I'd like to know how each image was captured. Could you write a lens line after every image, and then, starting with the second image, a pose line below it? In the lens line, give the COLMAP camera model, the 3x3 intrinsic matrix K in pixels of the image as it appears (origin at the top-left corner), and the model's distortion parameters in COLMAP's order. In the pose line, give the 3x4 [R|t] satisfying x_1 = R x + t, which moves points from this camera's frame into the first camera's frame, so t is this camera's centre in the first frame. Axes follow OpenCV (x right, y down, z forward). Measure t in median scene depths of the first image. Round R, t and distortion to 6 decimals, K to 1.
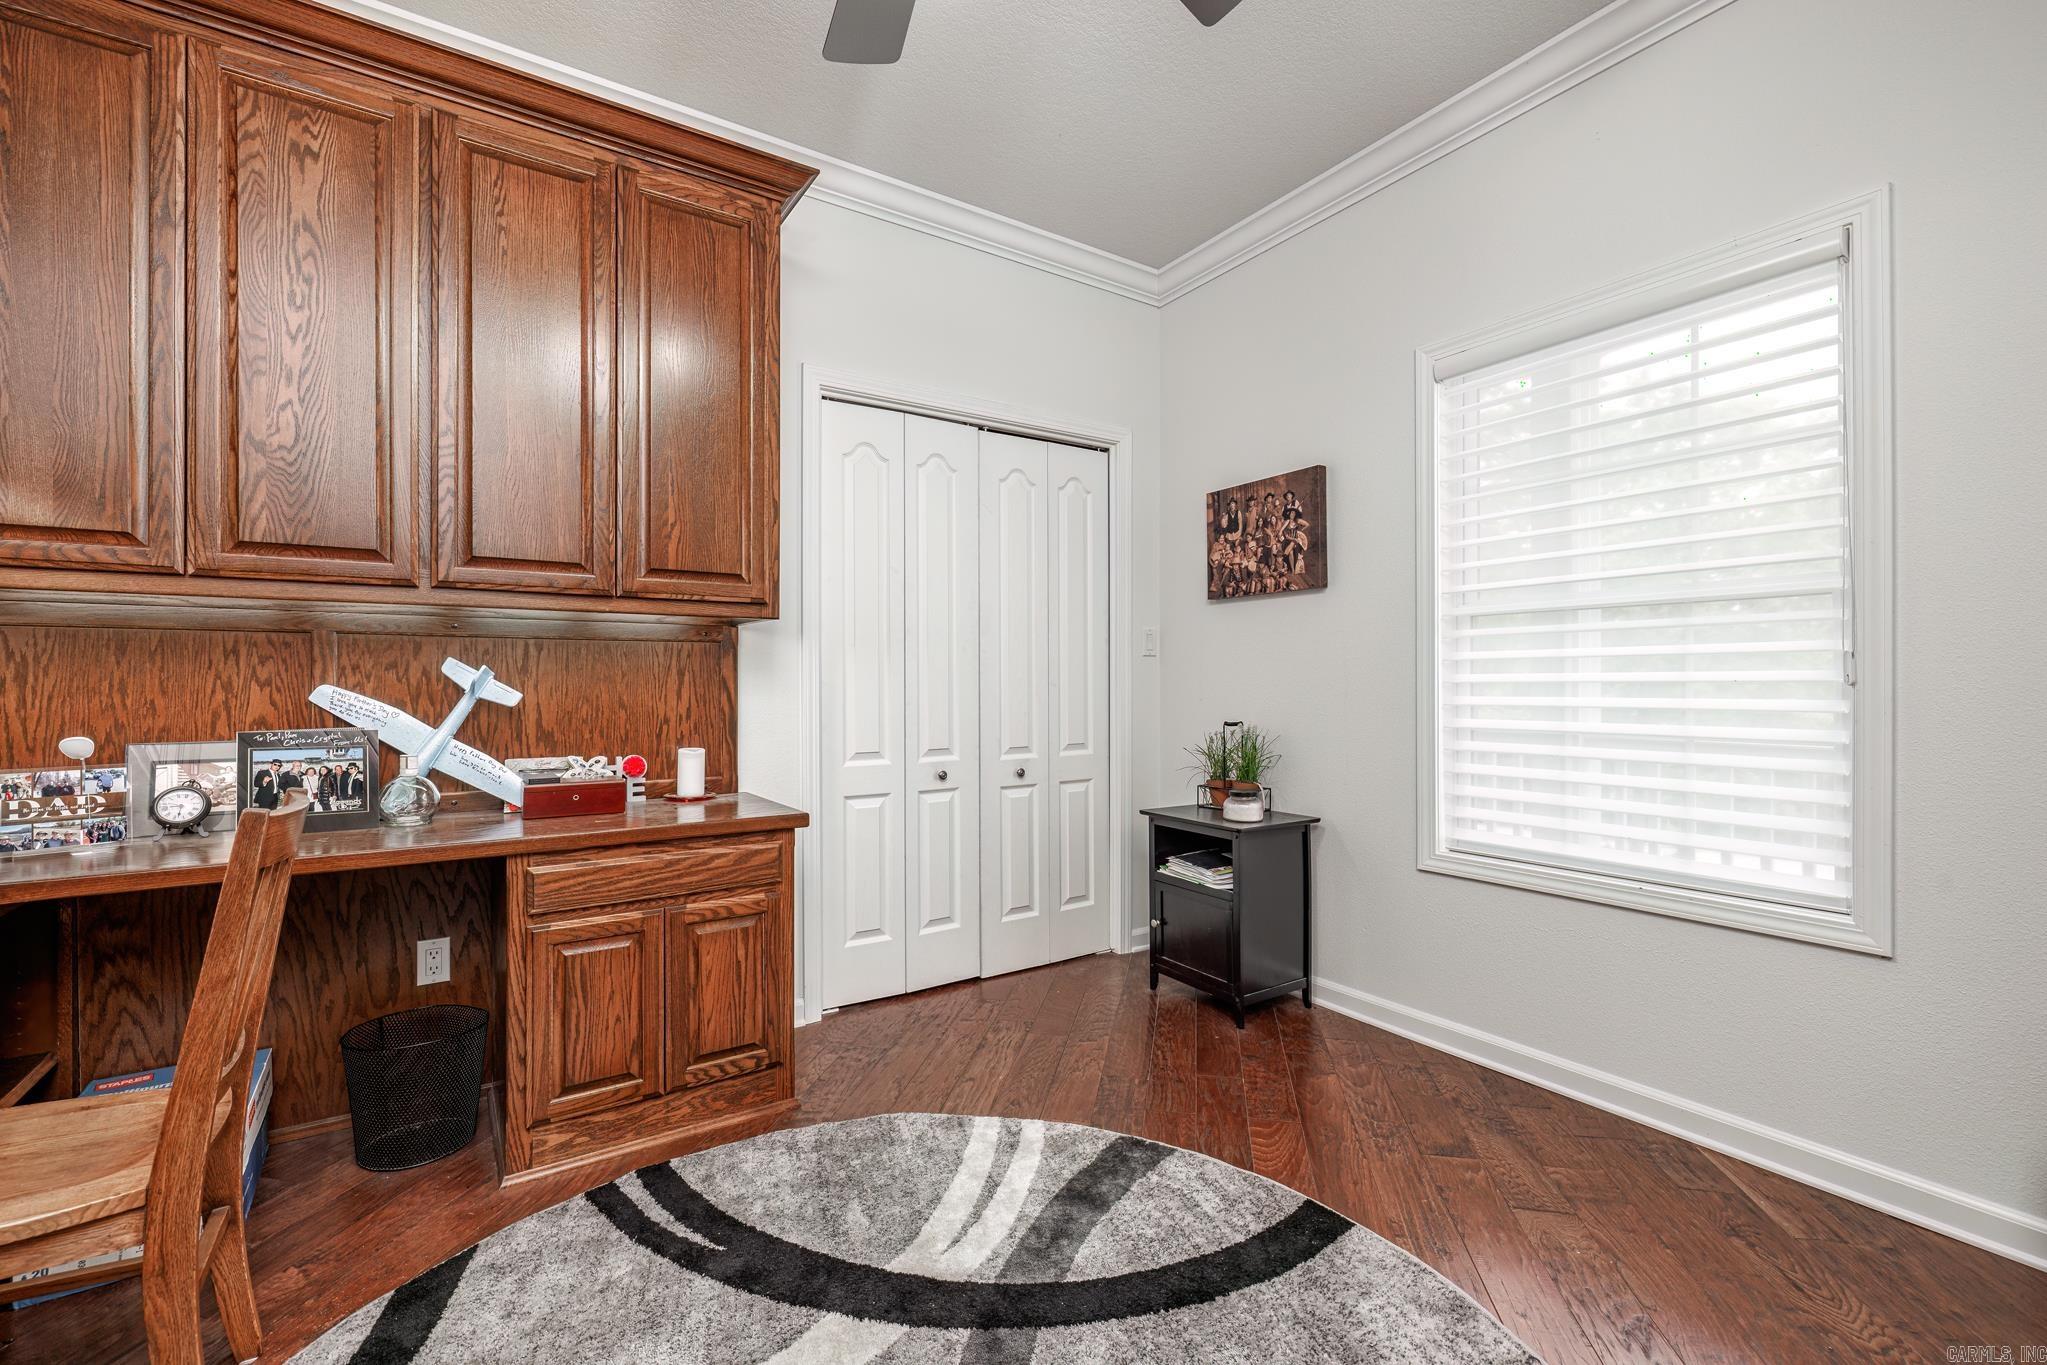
lens RADIAL K [[858.9, 0, 1009.9], [0, 858.9, 678.8], [0, 0, 1]] dist [0.003811, 0.000582]
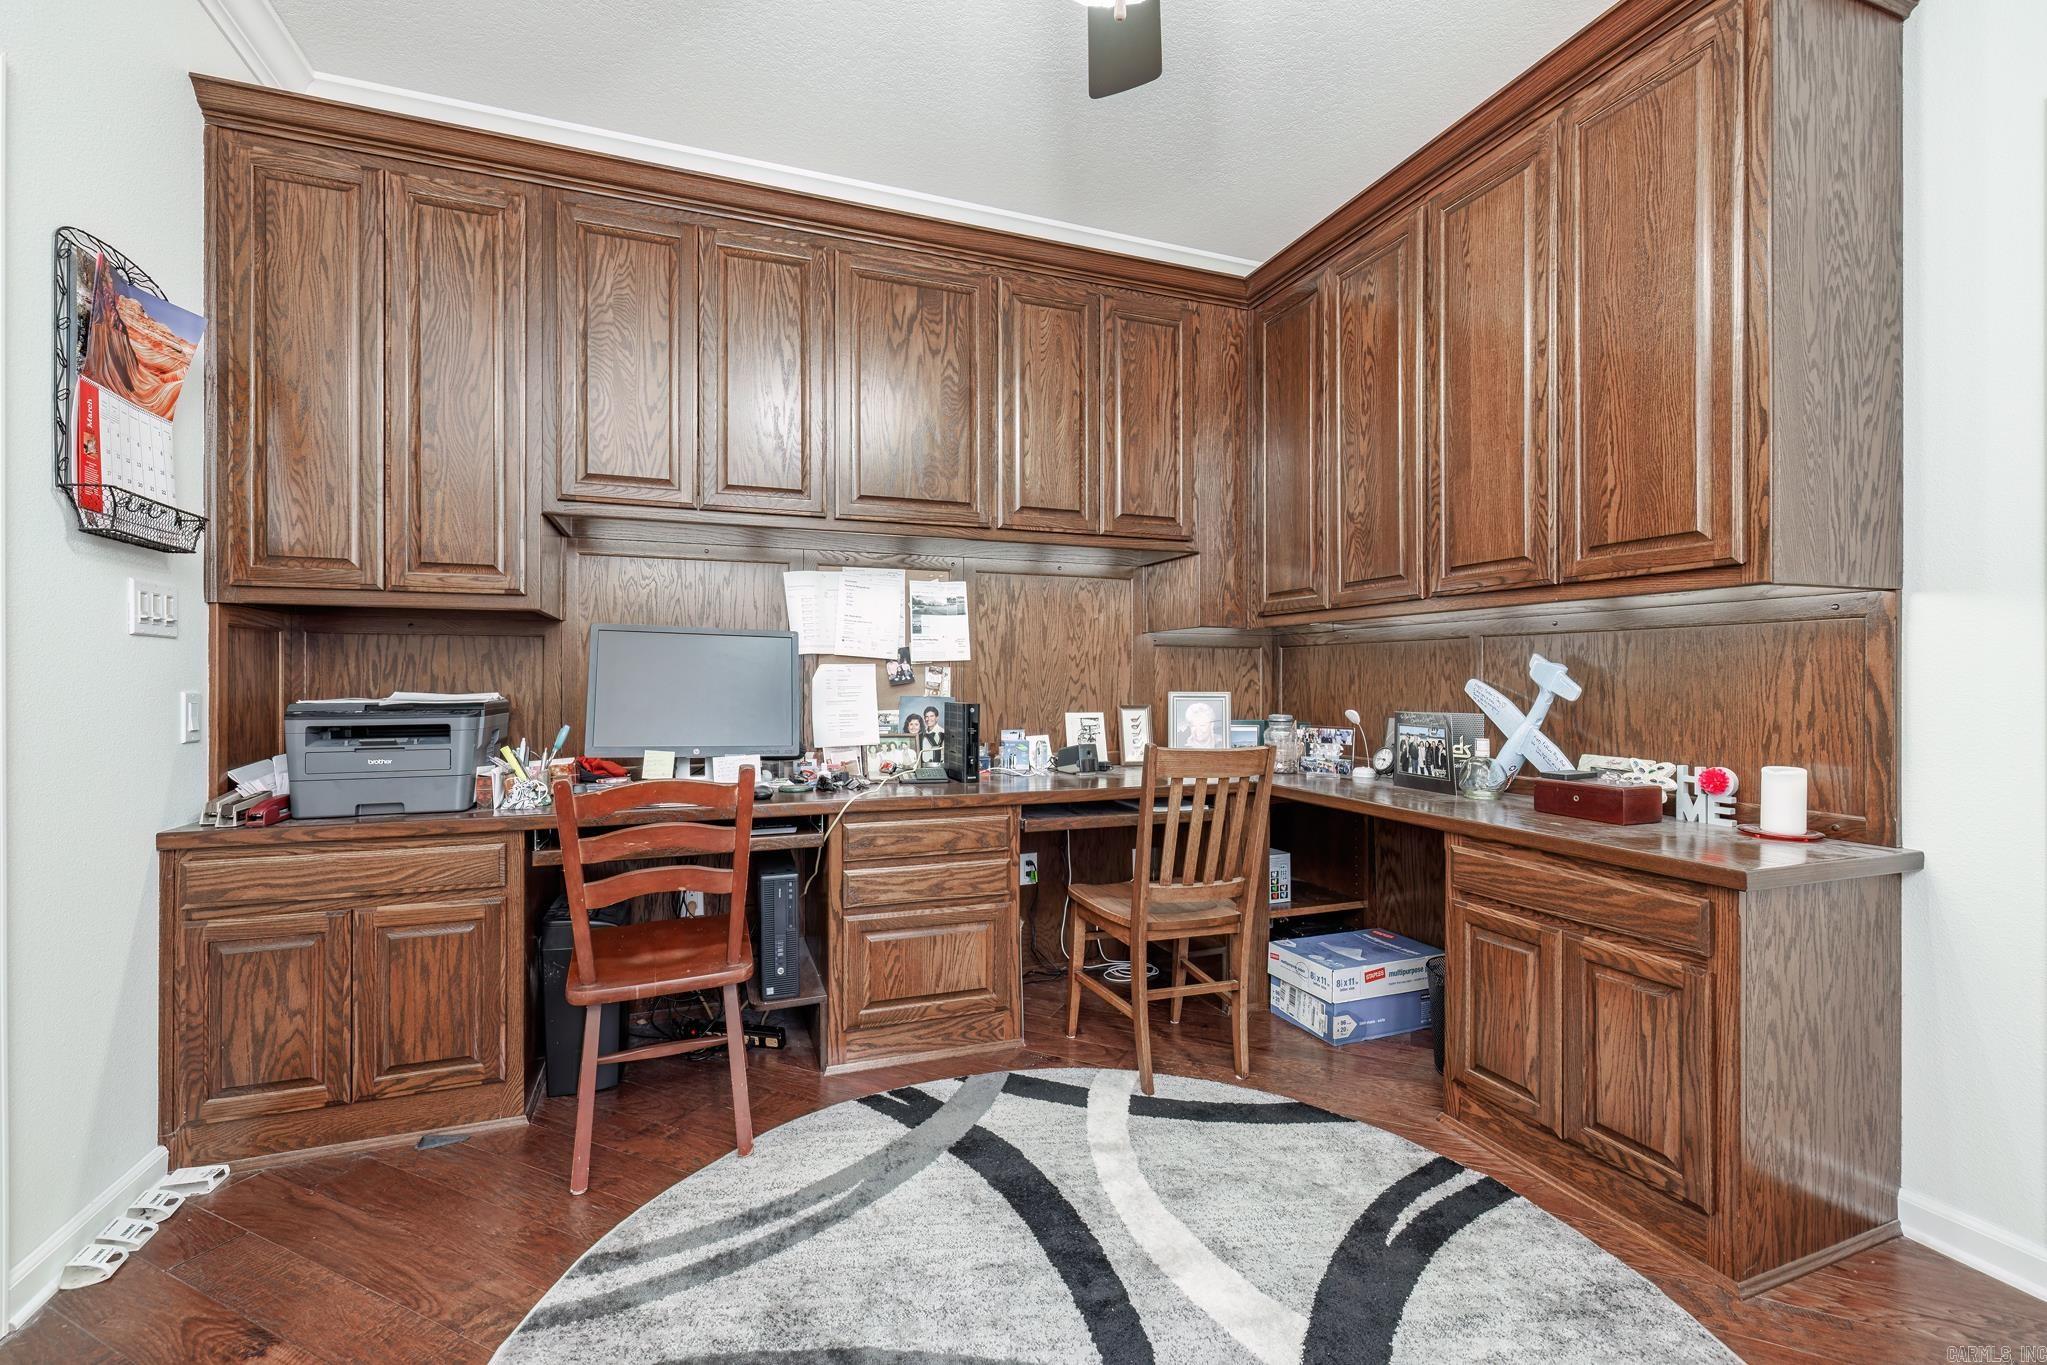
lens RADIAL K [[858.9, 0, 1013.3], [0, 858.9, 679.7], [0, 0, 1]] dist [0.003811, 0.000582]
pose [[-0.211412, 0.002339, -0.977394, 0.561170], [0.004561, 0.999989, 0.001407, 0.003079], [0.977386, -0.004160, -0.211420, 0.604122]]
